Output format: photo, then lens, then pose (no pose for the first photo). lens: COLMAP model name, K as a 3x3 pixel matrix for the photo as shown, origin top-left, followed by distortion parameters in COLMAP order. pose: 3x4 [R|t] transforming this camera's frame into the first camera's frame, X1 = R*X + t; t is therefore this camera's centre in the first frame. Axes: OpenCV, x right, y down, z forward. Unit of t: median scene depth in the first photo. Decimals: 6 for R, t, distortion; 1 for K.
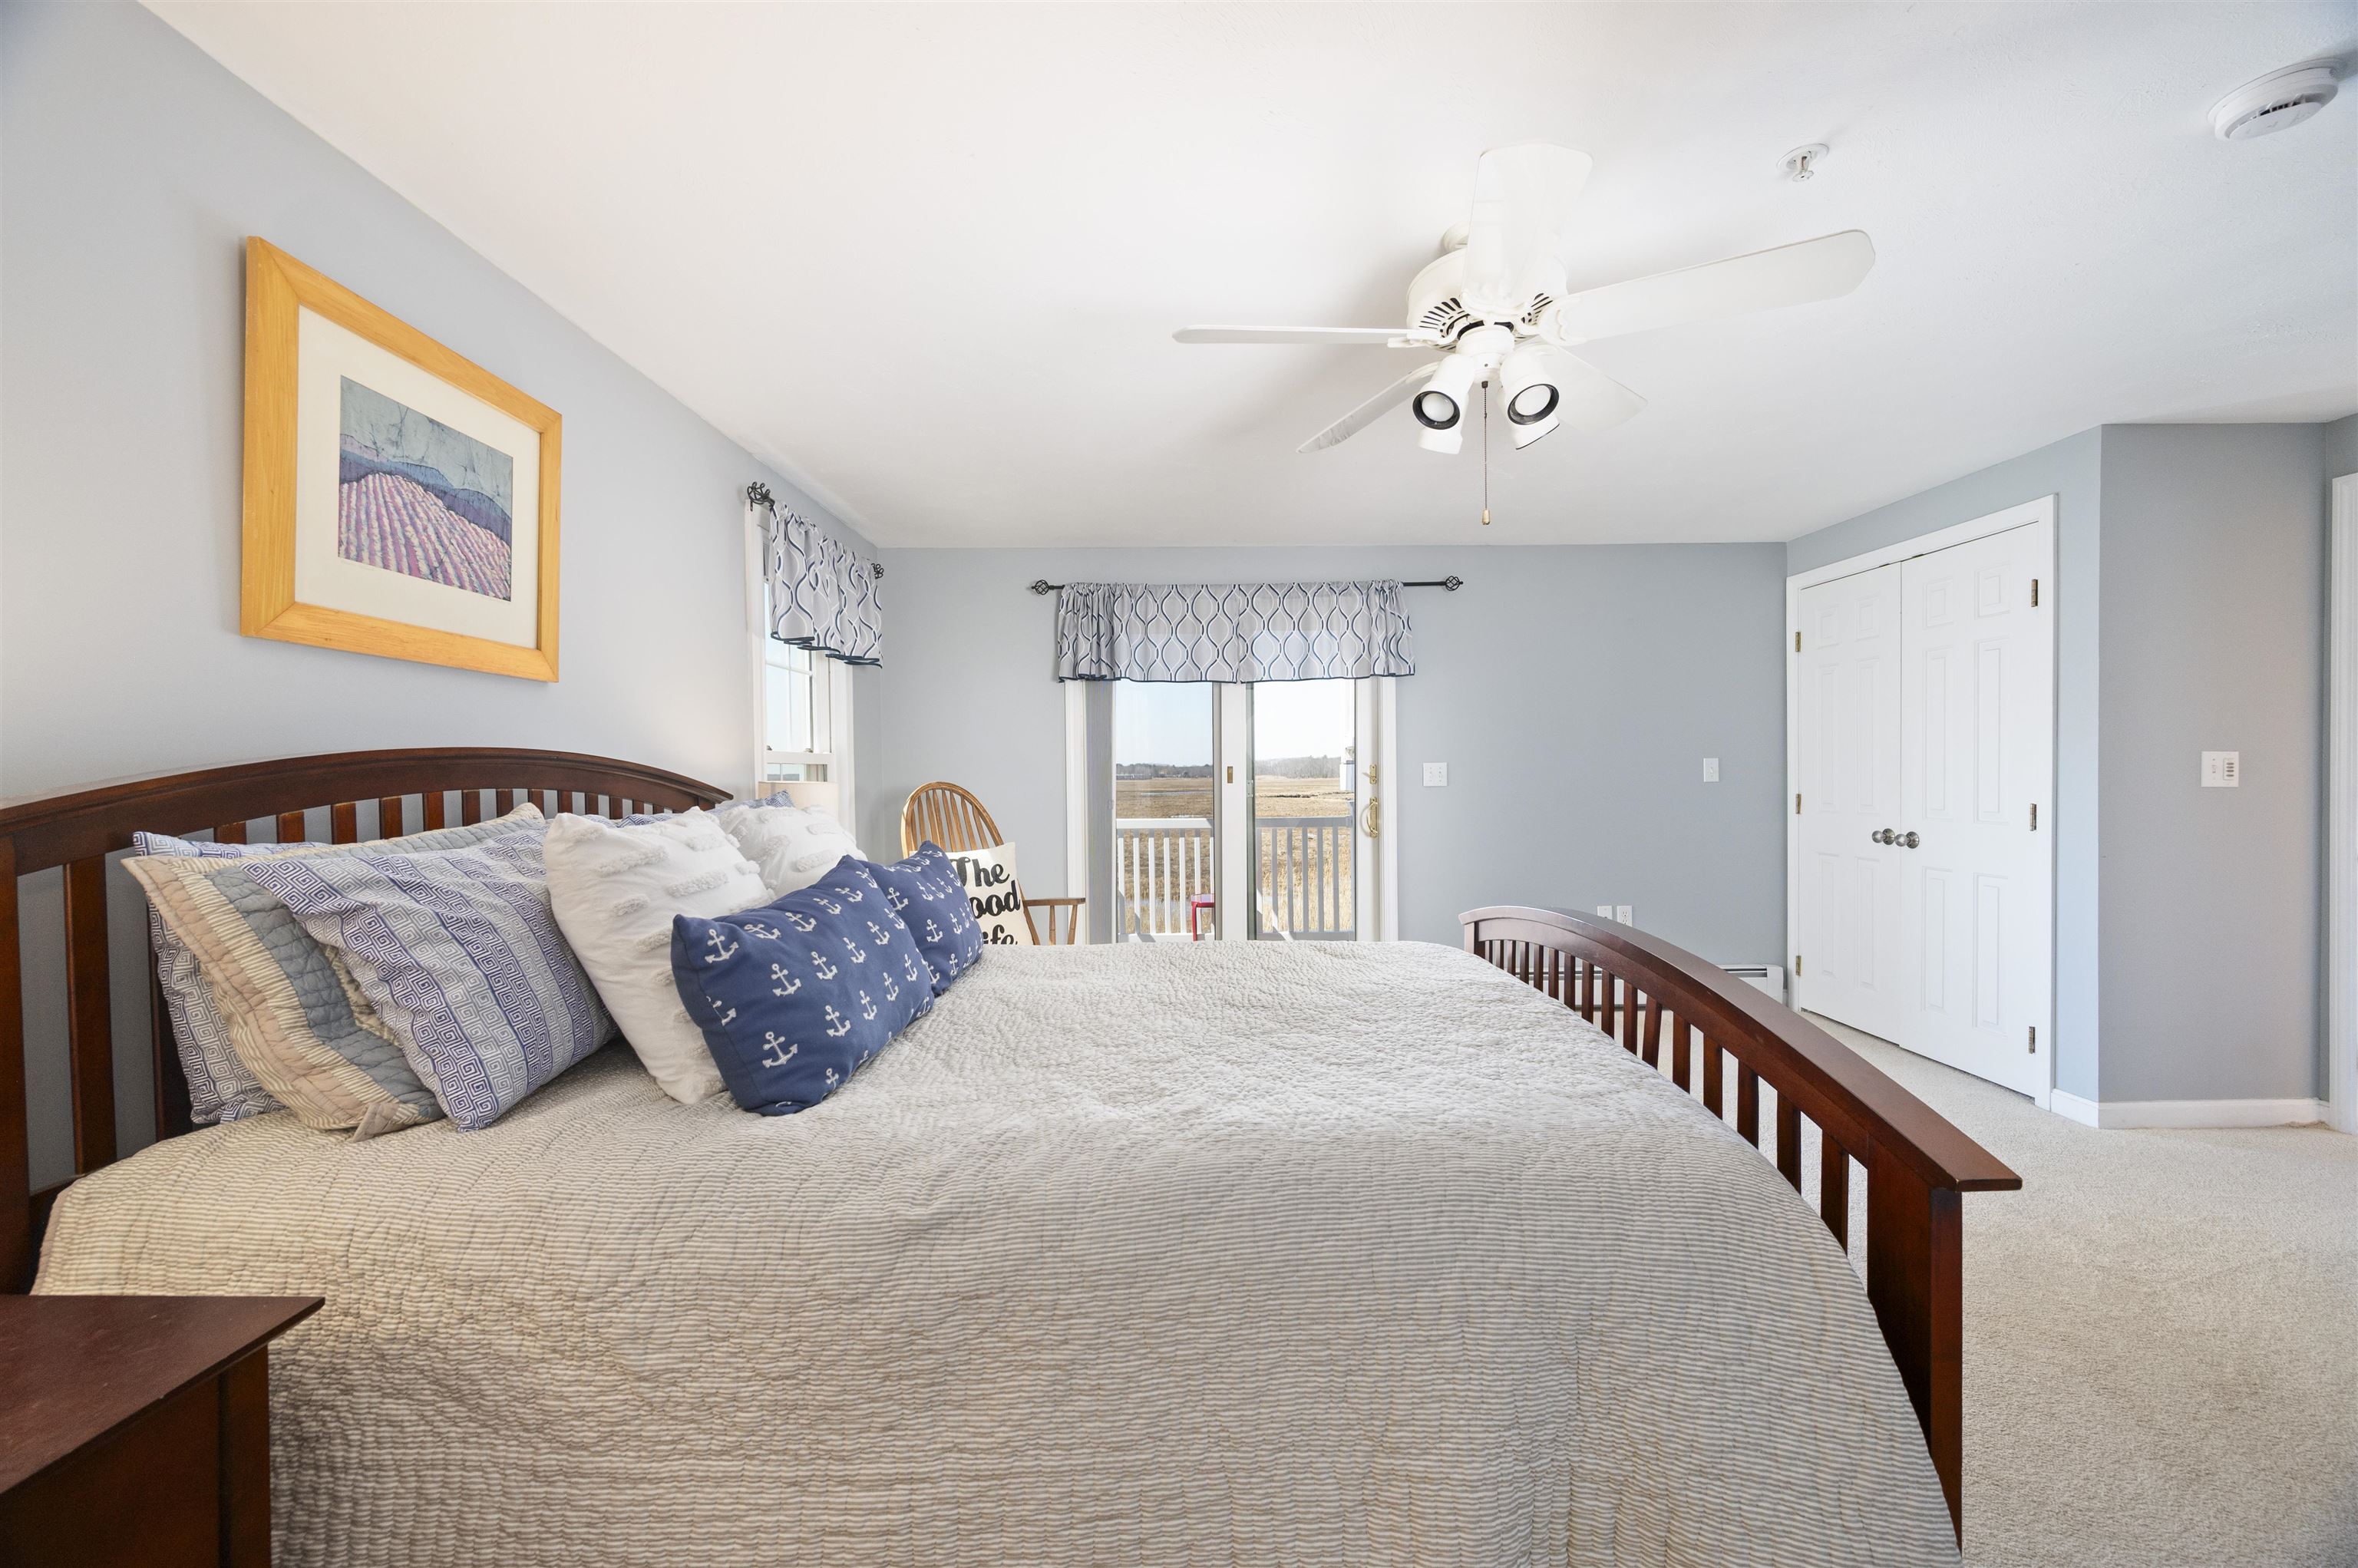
lens RADIAL K [[927.5, 0, 1172.2], [0, 927.5, 772.1], [0, 0, 1]] dist [-0.001737, -0.000286]
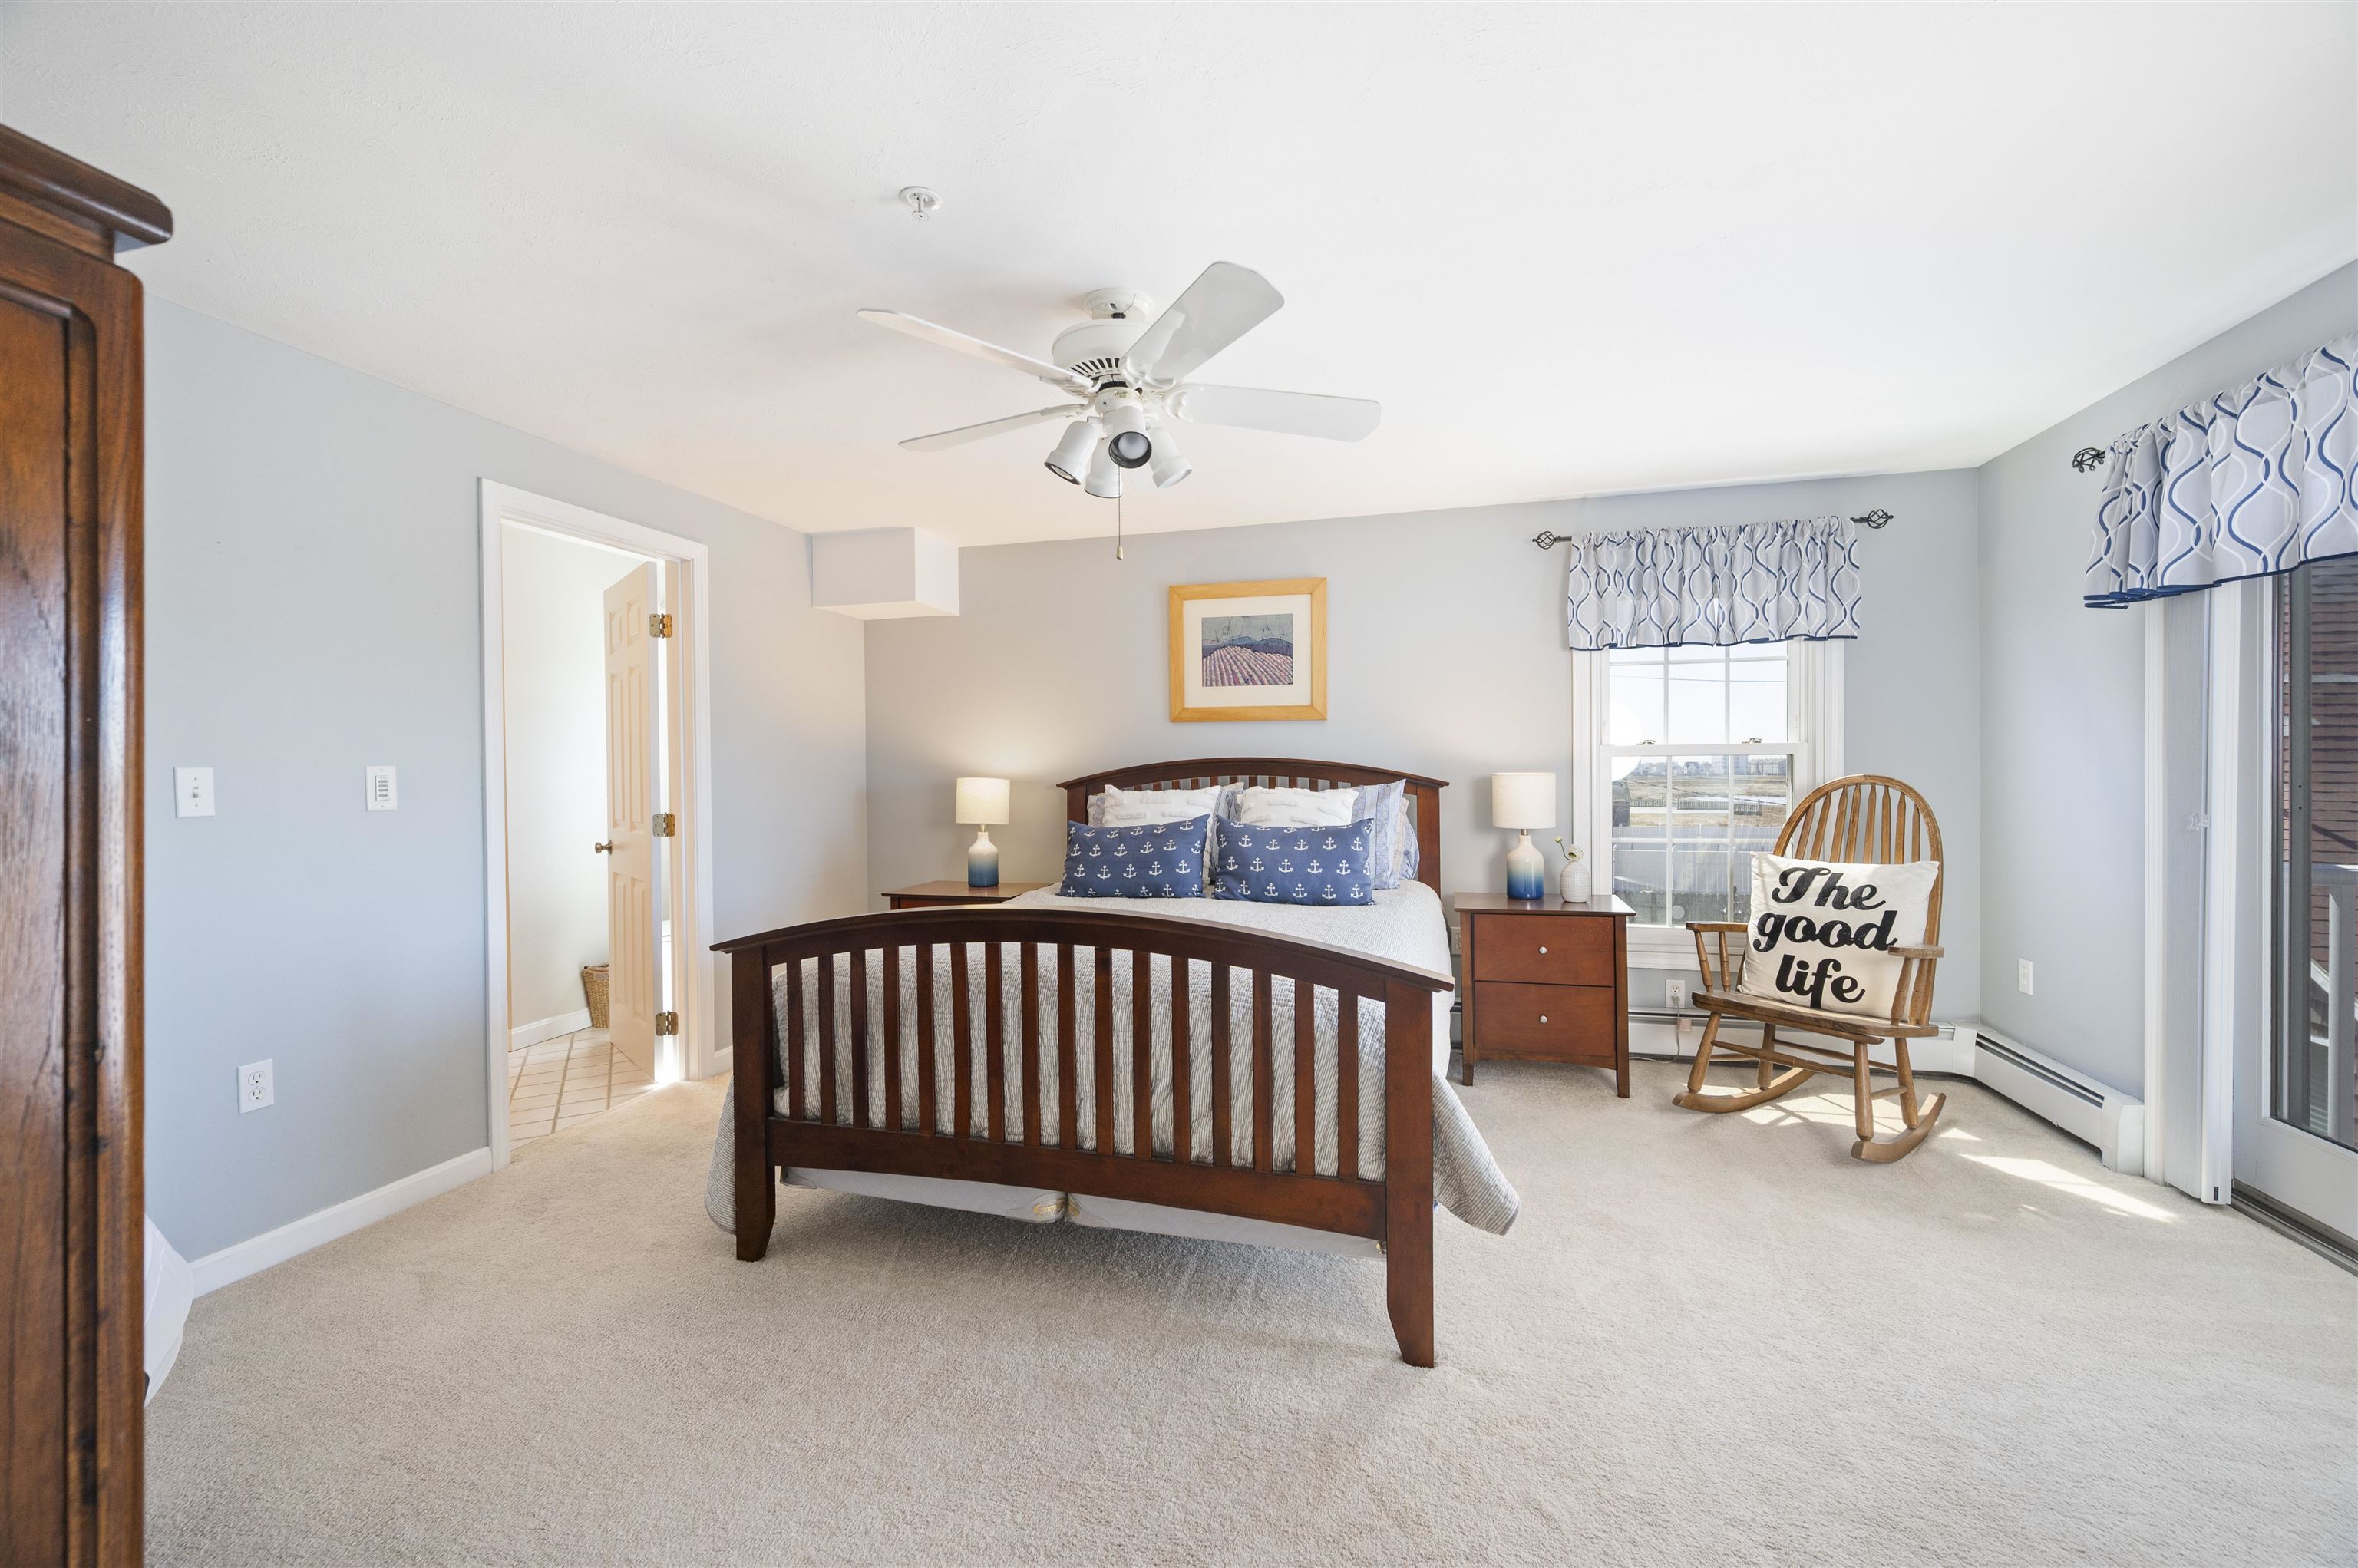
lens RADIAL K [[927.5, 0, 1191.1], [0, 927.5, 787.2], [0, 0, 1]] dist [-0.001737, -0.000286]
pose [[-0.251764, 0.025282, -0.967458, 0.686942], [0.006822, 0.999680, 0.024349, -0.002641], [0.967765, -0.000470, -0.251856, 0.660719]]
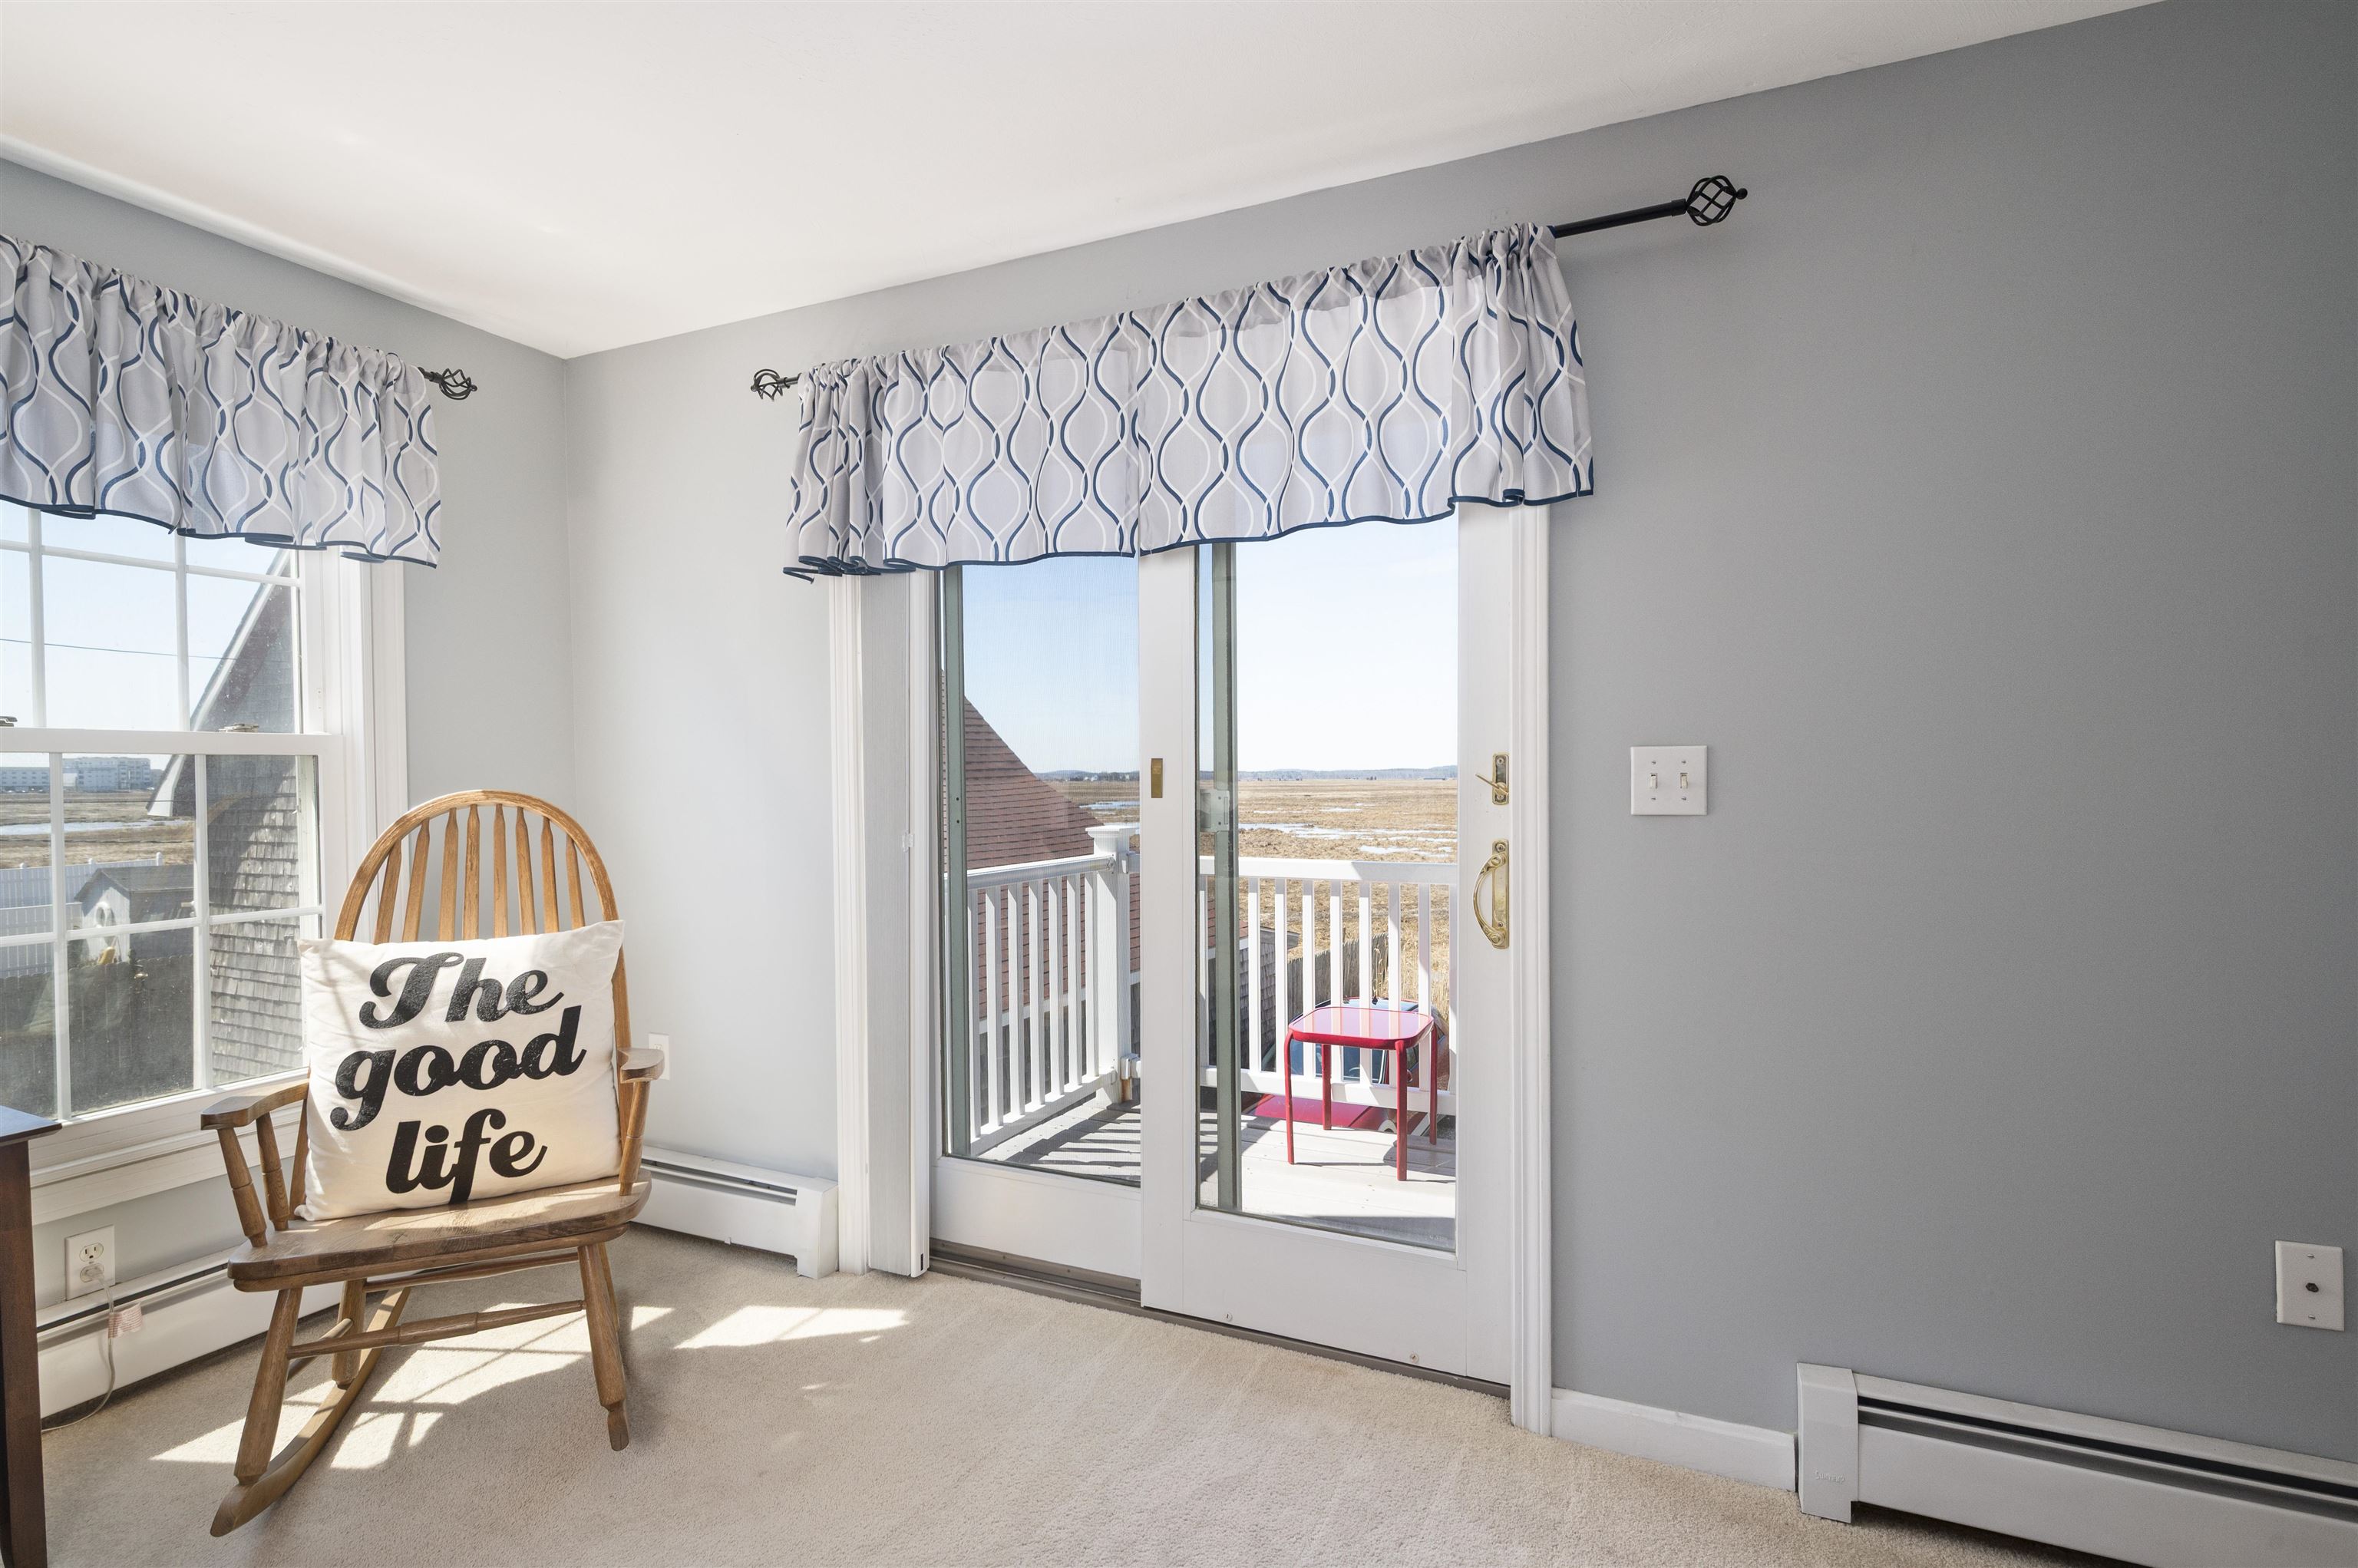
lens RADIAL K [[1162.6, 0, 1198.5], [0, 1162.6, 793.5], [0, 0, 1]] dist [0.004261, 0.002395]
pose [[0.905990, 0.010510, -0.423168, 0.358473], [-0.001905, 0.999783, 0.020752, -0.001688], [0.423294, -0.017995, 0.905814, 0.622041]]
